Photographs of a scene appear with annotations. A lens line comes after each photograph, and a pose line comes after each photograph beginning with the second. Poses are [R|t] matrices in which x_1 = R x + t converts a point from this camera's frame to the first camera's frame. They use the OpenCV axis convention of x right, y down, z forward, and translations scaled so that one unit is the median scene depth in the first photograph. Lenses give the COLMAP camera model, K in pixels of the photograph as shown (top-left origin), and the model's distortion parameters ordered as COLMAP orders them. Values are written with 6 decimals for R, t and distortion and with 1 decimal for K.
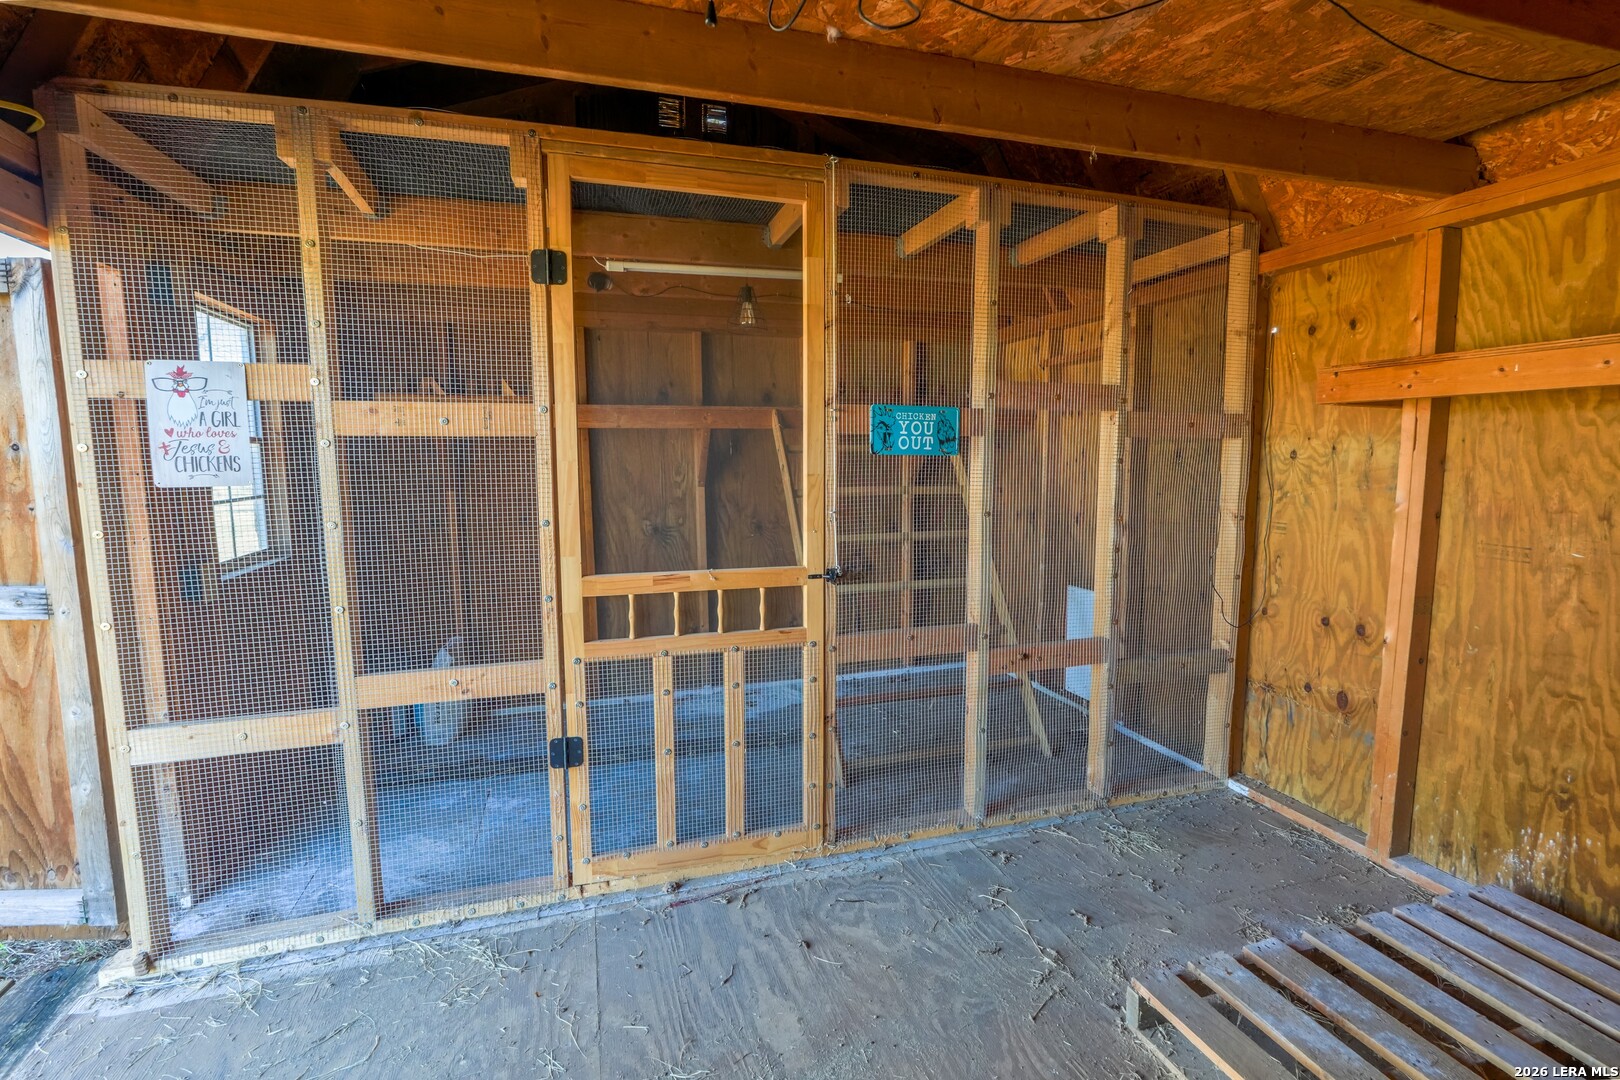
lens RADIAL K [[724.7, 0, 807.7], [0, 724.7, 532.9], [0, 0, 1]] dist [-0.008919, 0.000994]
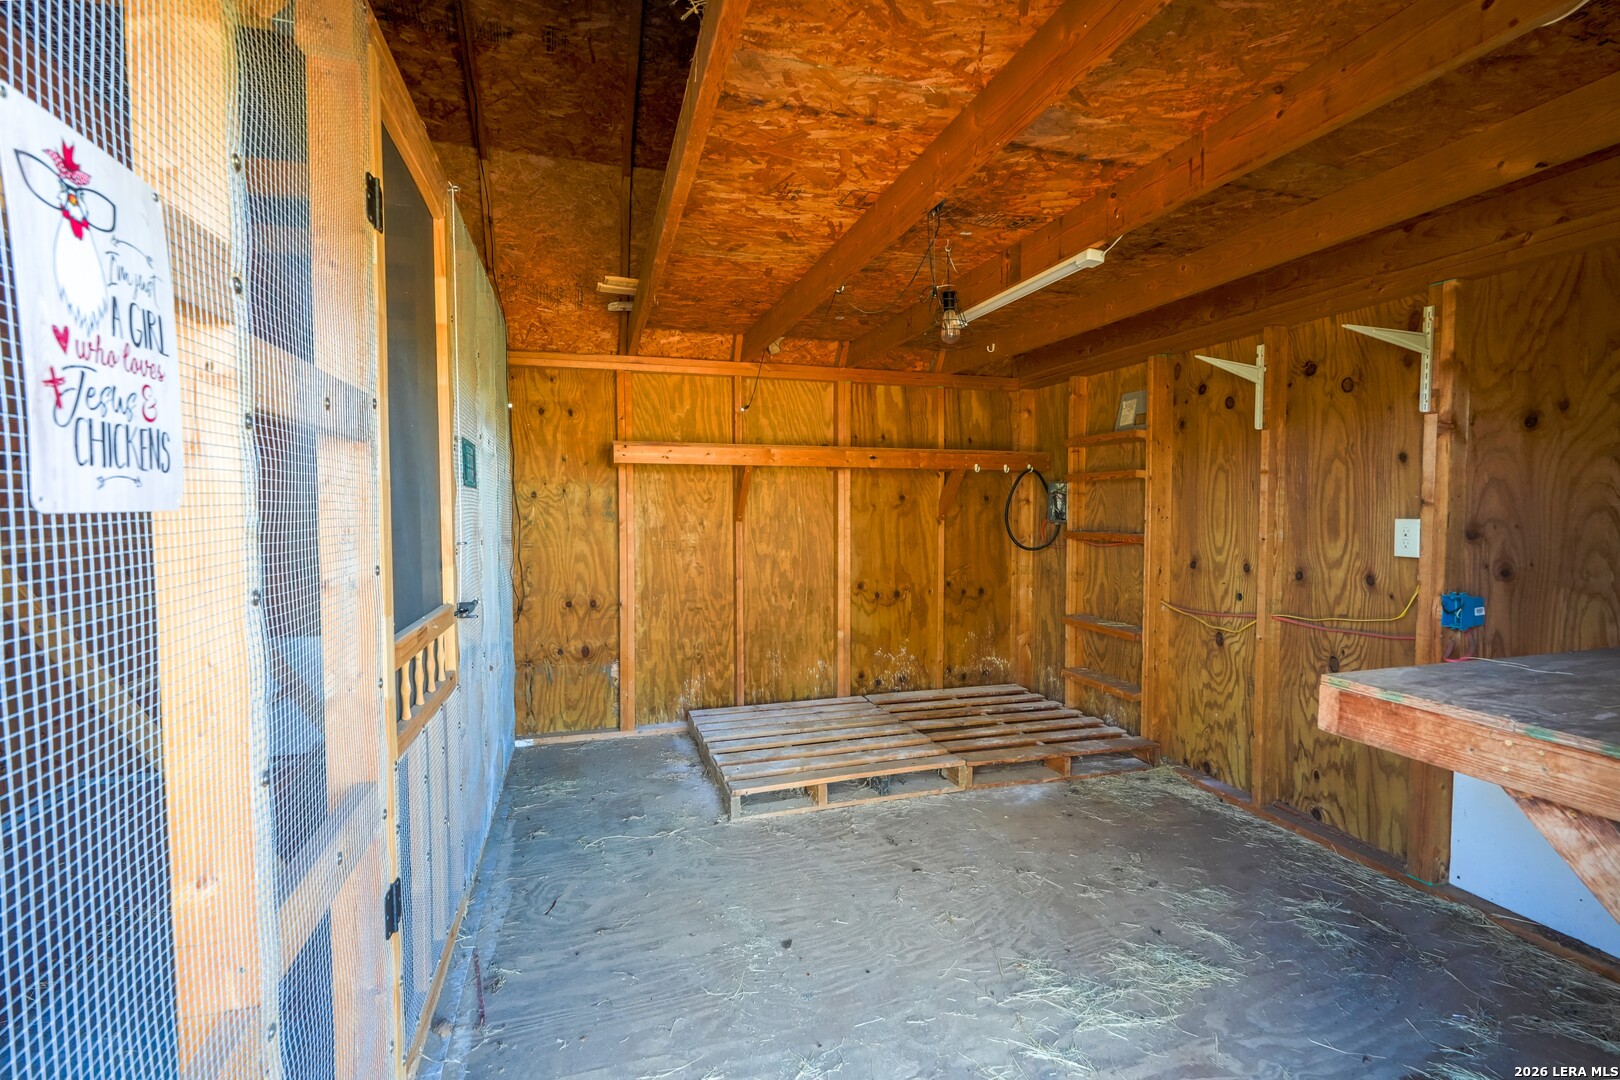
lens RADIAL K [[724.7, 0, 807.7], [0, 724.7, 532.9], [0, 0, 1]] dist [-0.008919, 0.000994]
pose [[0.020970, -0.034189, 0.999195, -0.830658], [0.109359, 0.993497, 0.031699, -0.020644], [-0.993781, 0.108606, 0.024572, 0.471672]]
